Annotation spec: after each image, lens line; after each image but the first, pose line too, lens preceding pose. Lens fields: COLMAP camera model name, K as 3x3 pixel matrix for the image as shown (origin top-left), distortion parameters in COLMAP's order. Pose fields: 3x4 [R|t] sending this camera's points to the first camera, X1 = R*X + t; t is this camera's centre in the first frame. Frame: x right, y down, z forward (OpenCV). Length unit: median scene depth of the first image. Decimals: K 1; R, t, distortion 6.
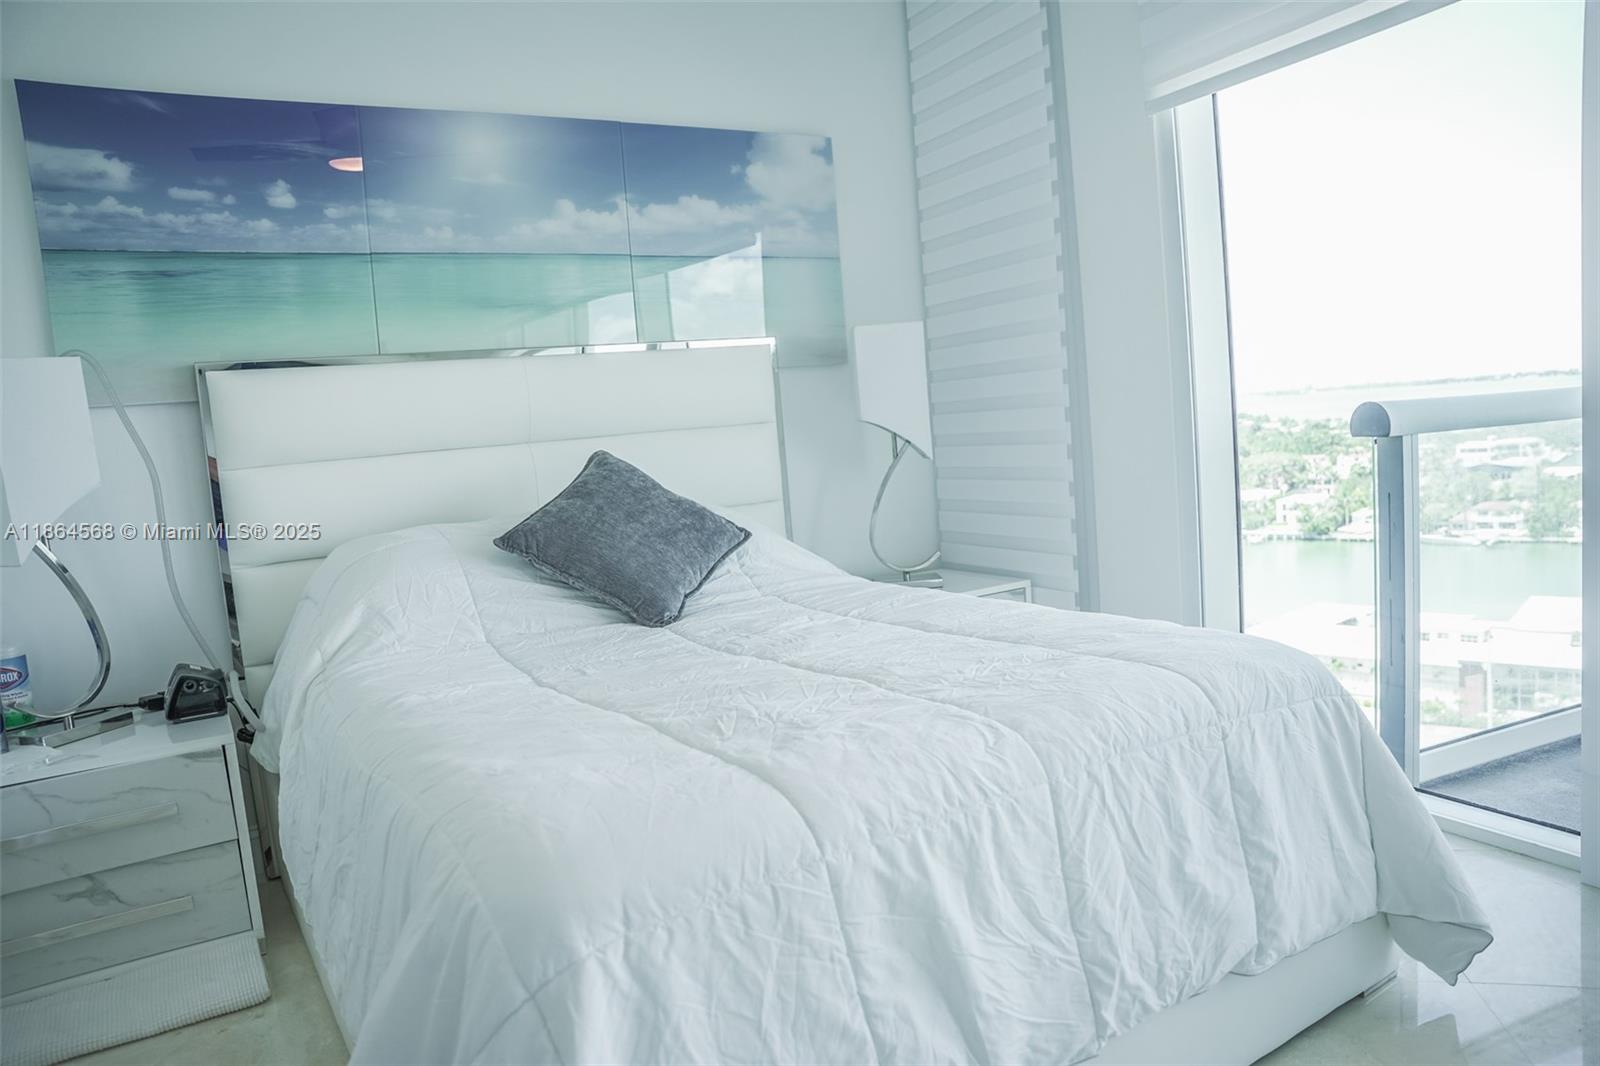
lens RADIAL K [[1091.7, 0, 789.5], [0, 1091.7, 546.8], [0, 0, 1]] dist [-0.150114, 0.088442]
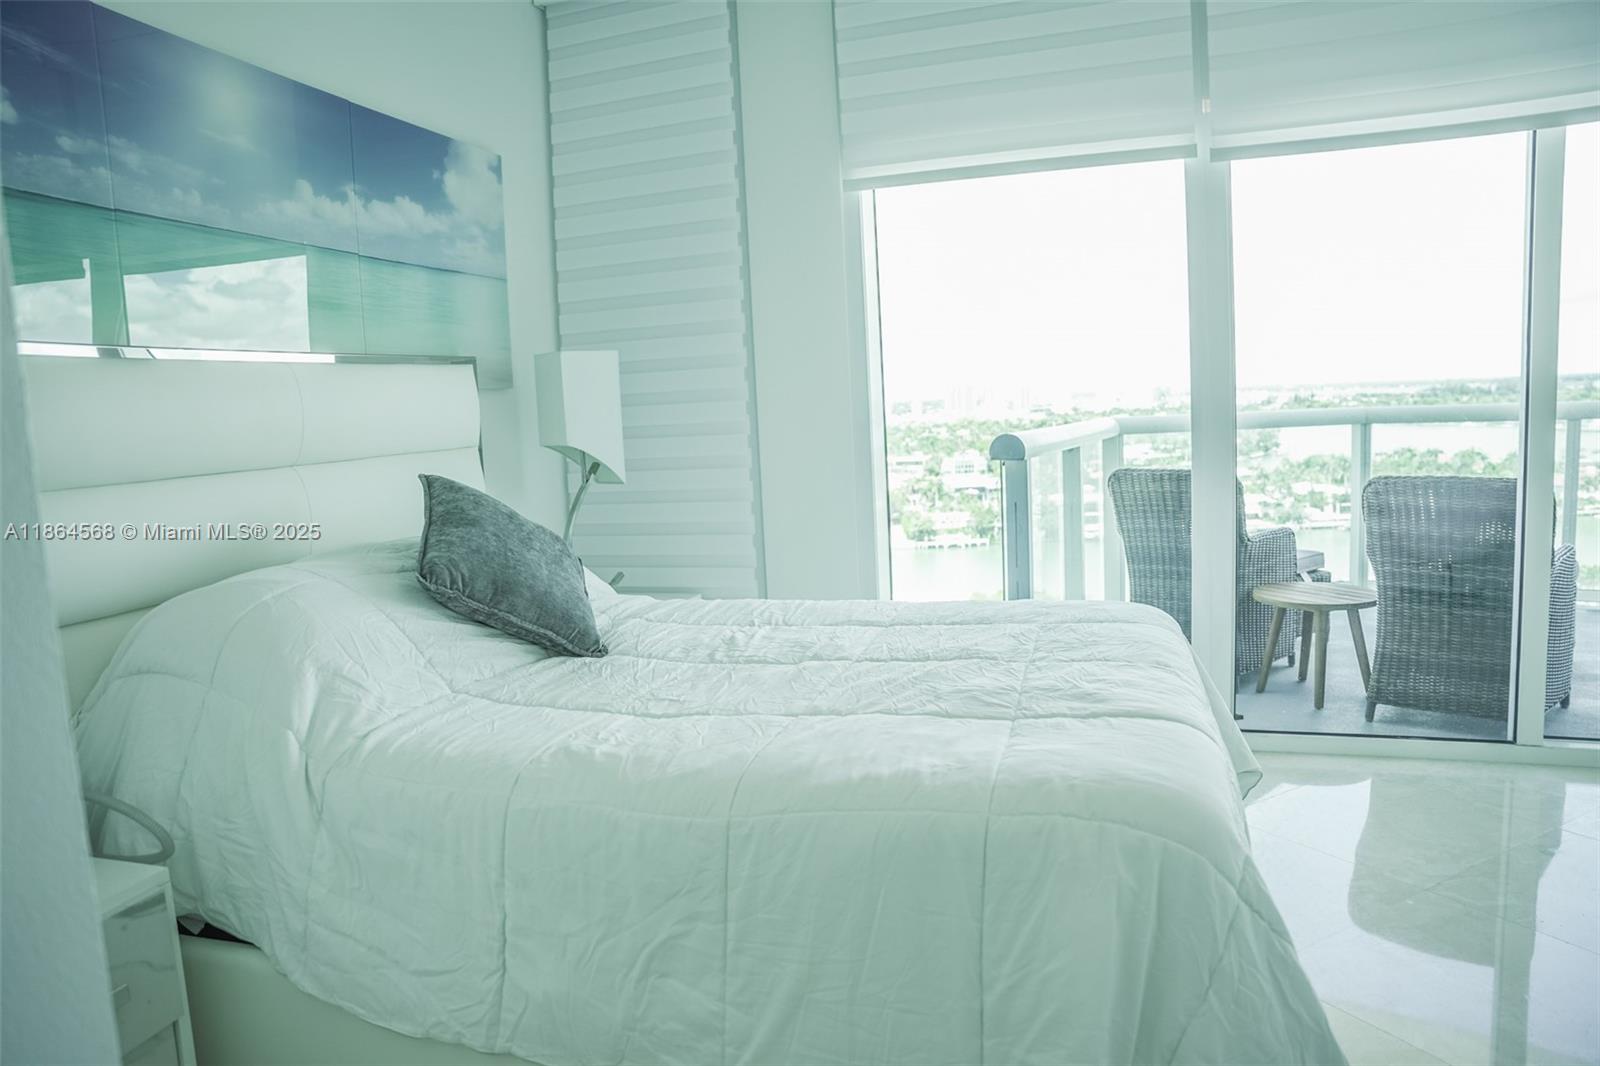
lens RADIAL K [[1091.7, 0, 809.0], [0, 1091.7, 541.4], [0, 0, 1]] dist [-0.150114, 0.088442]
pose [[0.722301, -0.041480, 0.690333, -0.533943], [0.063073, 0.997991, -0.006028, -0.008231], [-0.688696, 0.047895, 0.723466, 0.143744]]
